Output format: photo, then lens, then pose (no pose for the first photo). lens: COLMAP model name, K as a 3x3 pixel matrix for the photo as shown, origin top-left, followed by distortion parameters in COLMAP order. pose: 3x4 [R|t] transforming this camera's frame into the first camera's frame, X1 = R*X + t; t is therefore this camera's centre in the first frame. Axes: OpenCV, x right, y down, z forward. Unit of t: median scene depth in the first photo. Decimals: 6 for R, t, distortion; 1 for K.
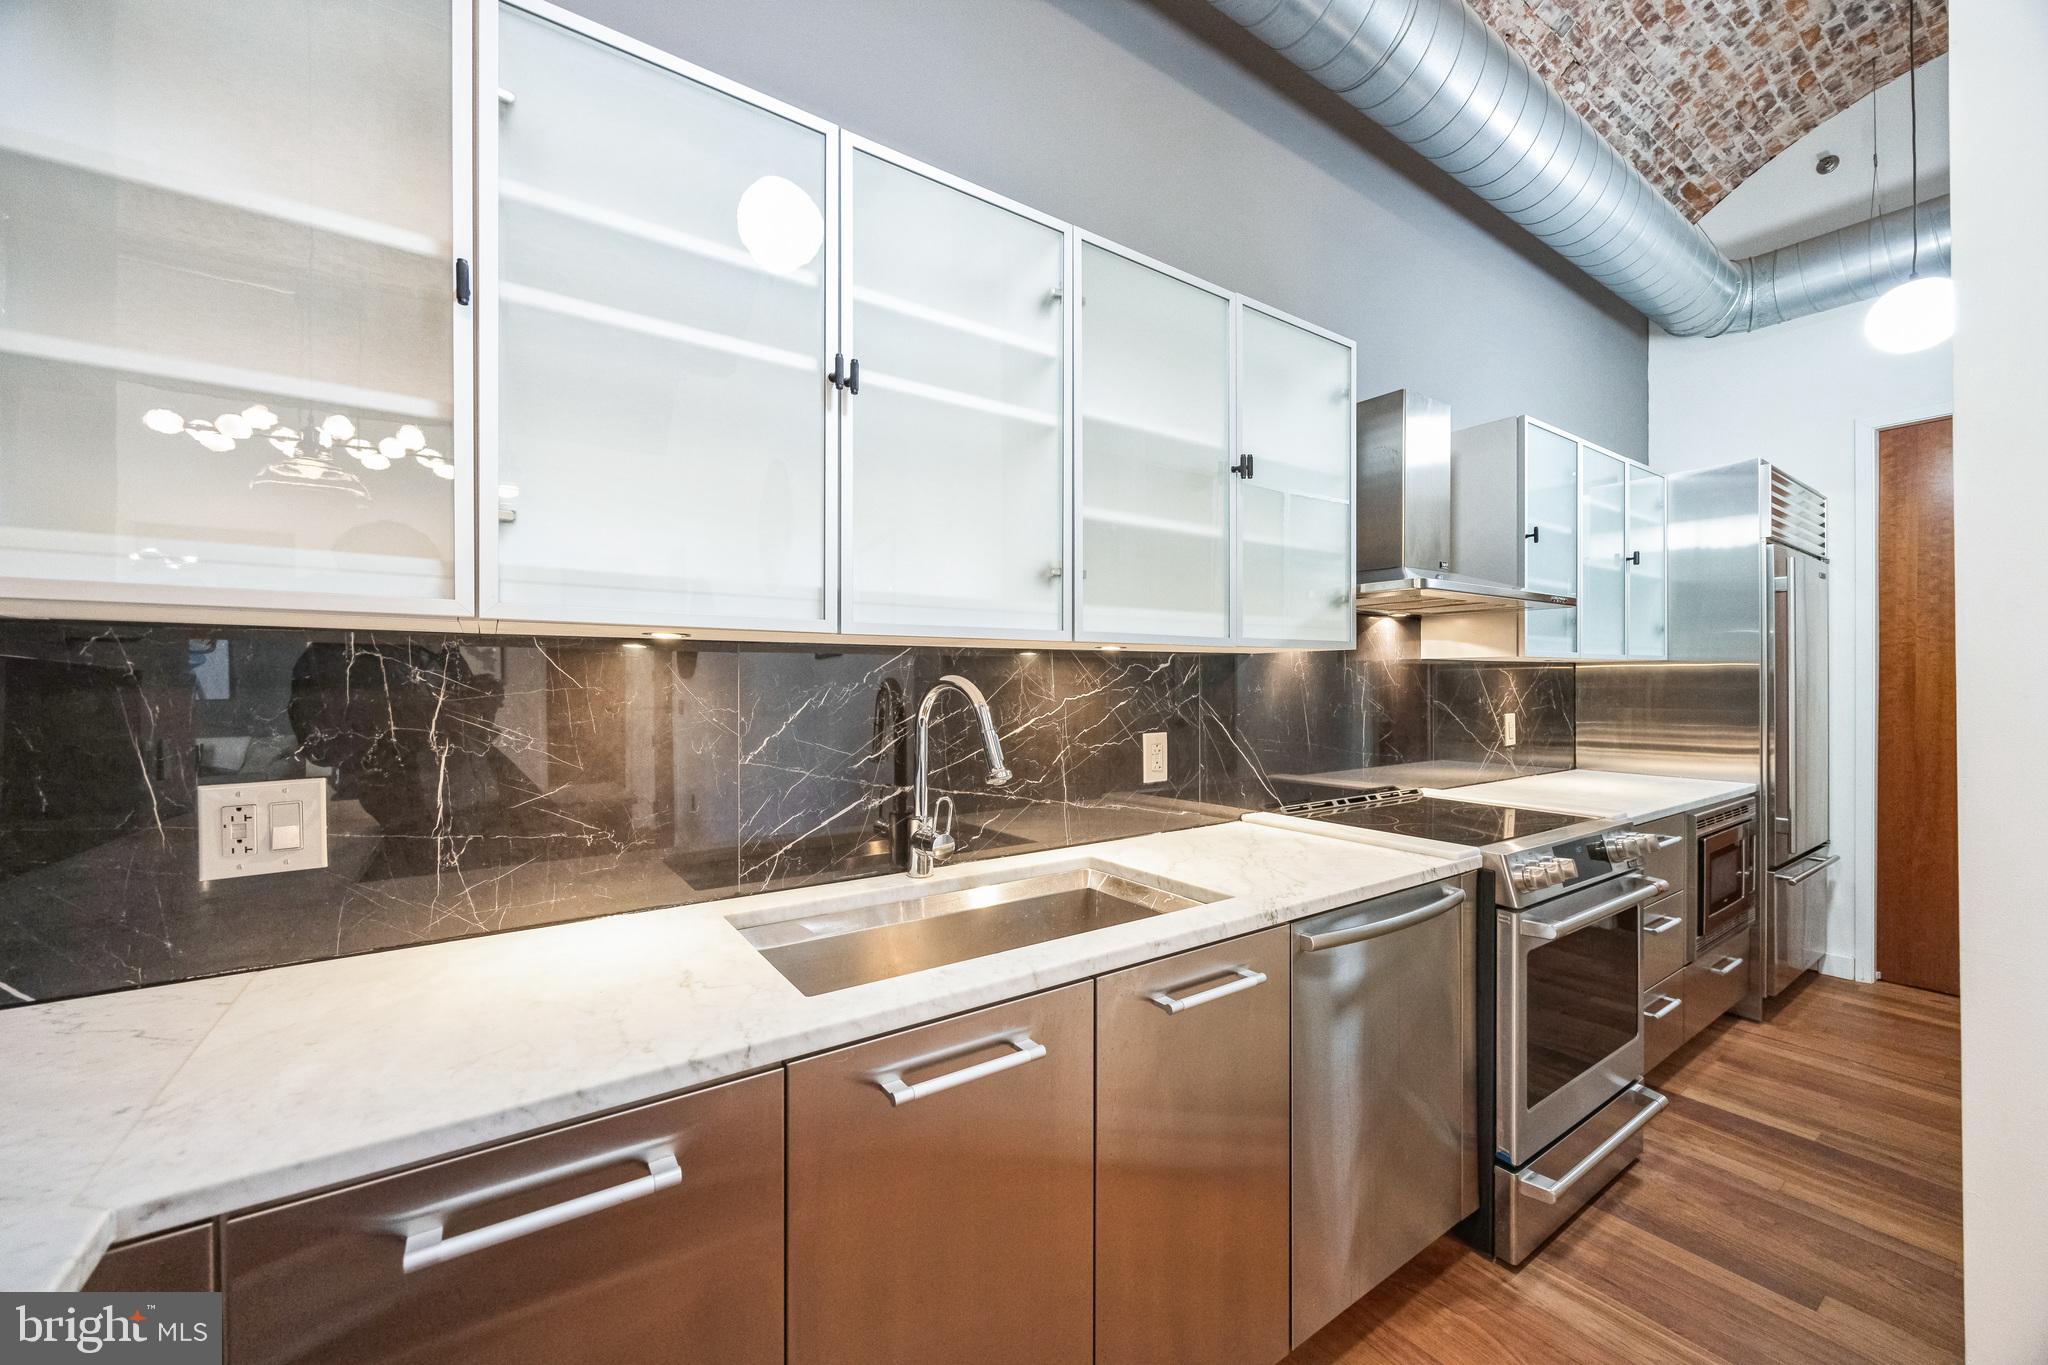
lens RADIAL K [[772.2, 0, 1017.7], [0, 772.2, 680.7], [0, 0, 1]] dist [-0.005020, -0.000182]
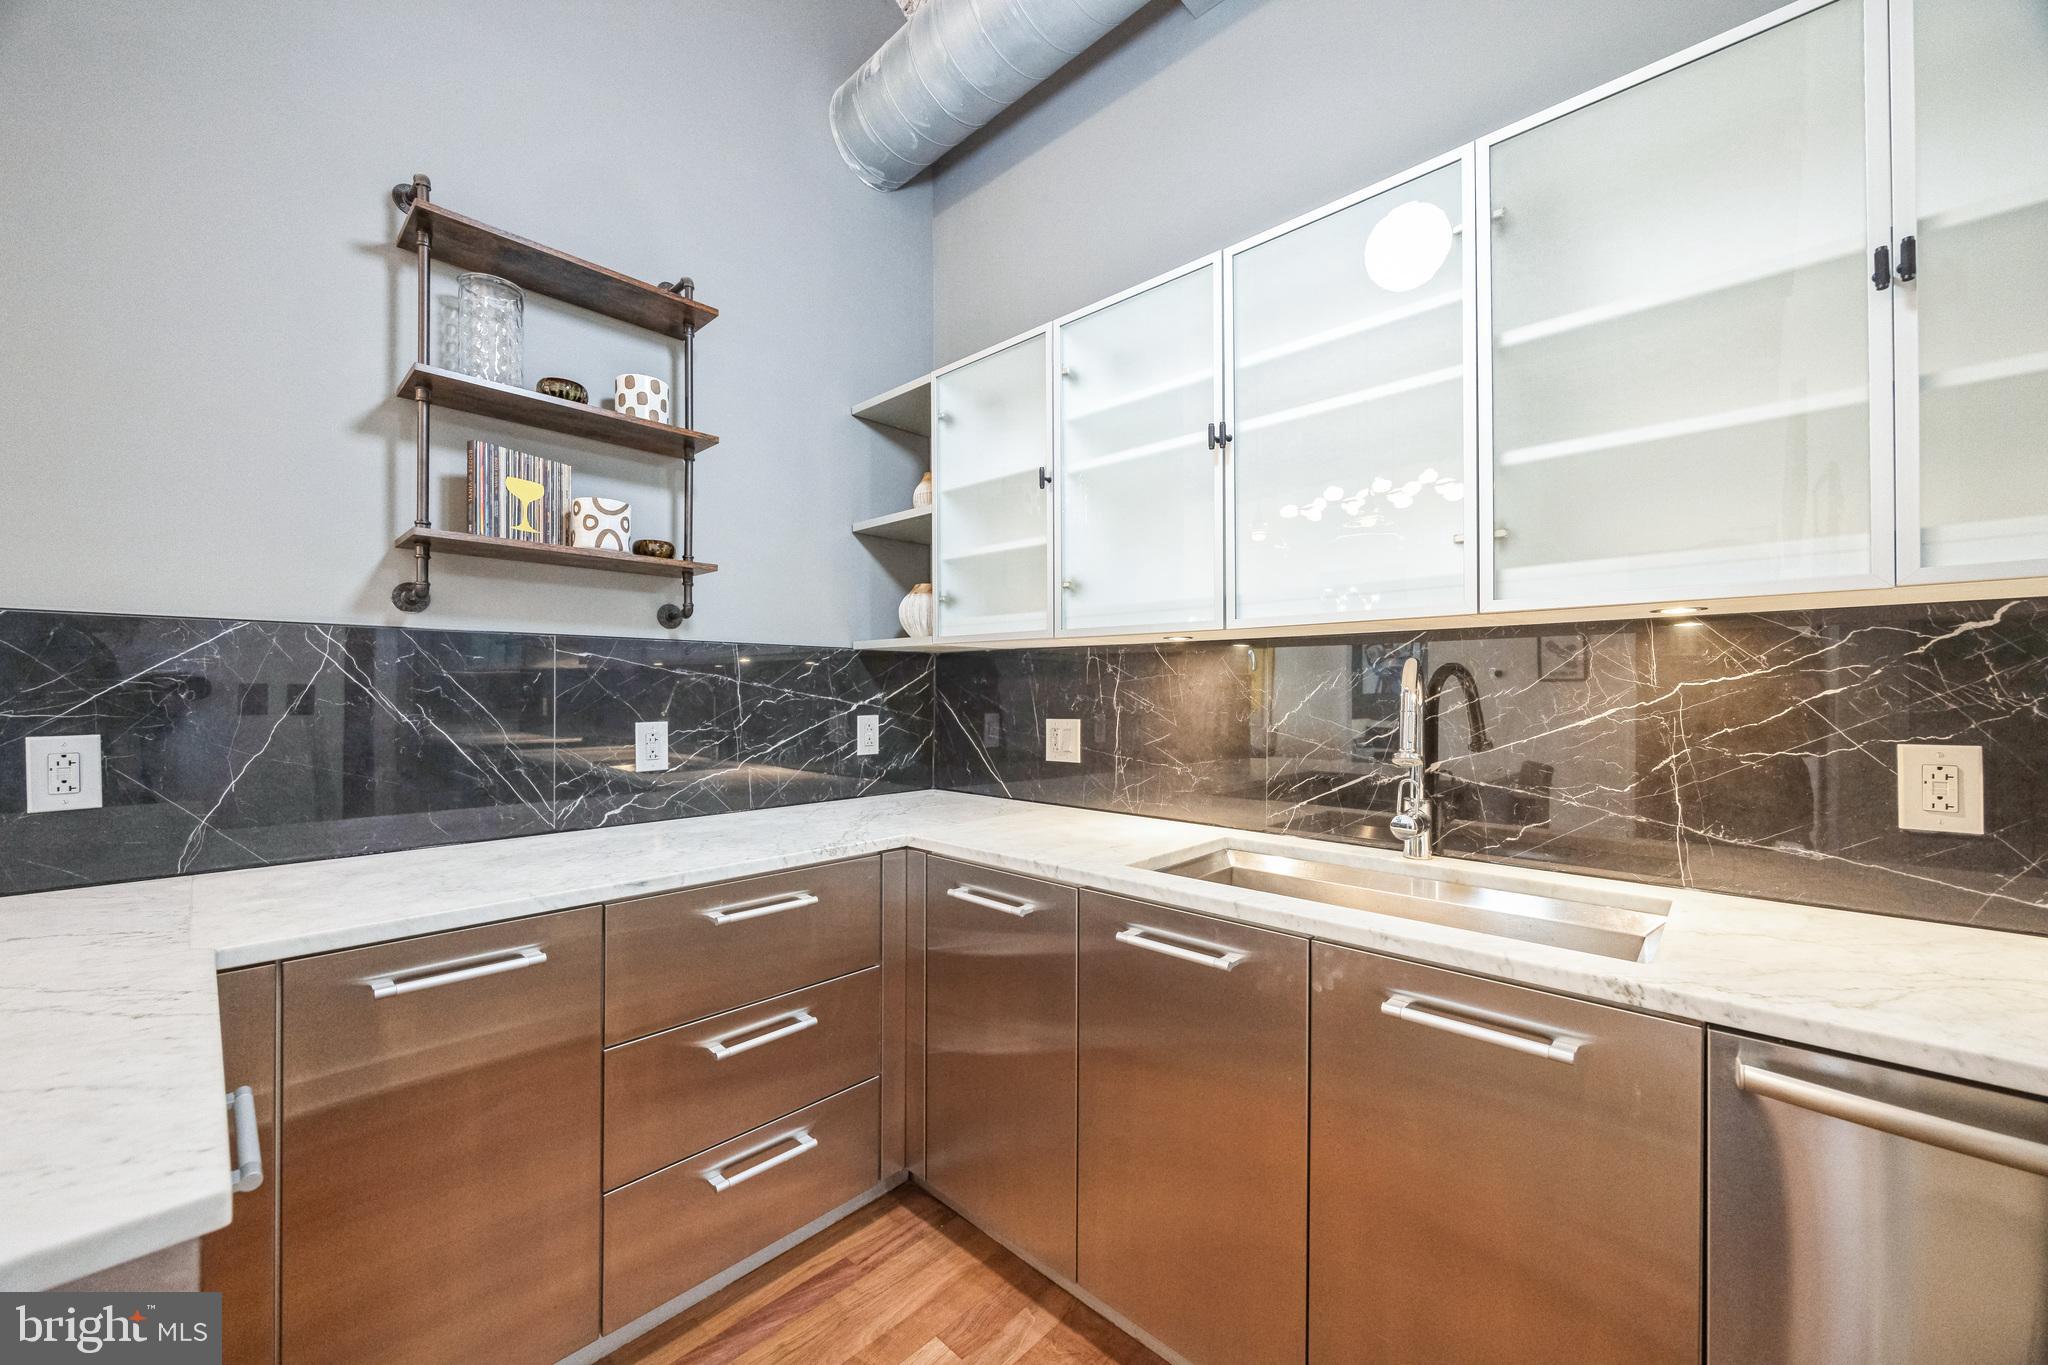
lens RADIAL K [[772.2, 0, 1004.2], [0, 772.2, 683.3], [0, 0, 1]] dist [-0.005020, -0.000182]
pose [[0.210419, -0.002629, -0.977608, 0.665944], [0.007307, 0.999973, -0.001116, 0.019853], [0.977584, -0.006909, 0.210432, 0.234167]]
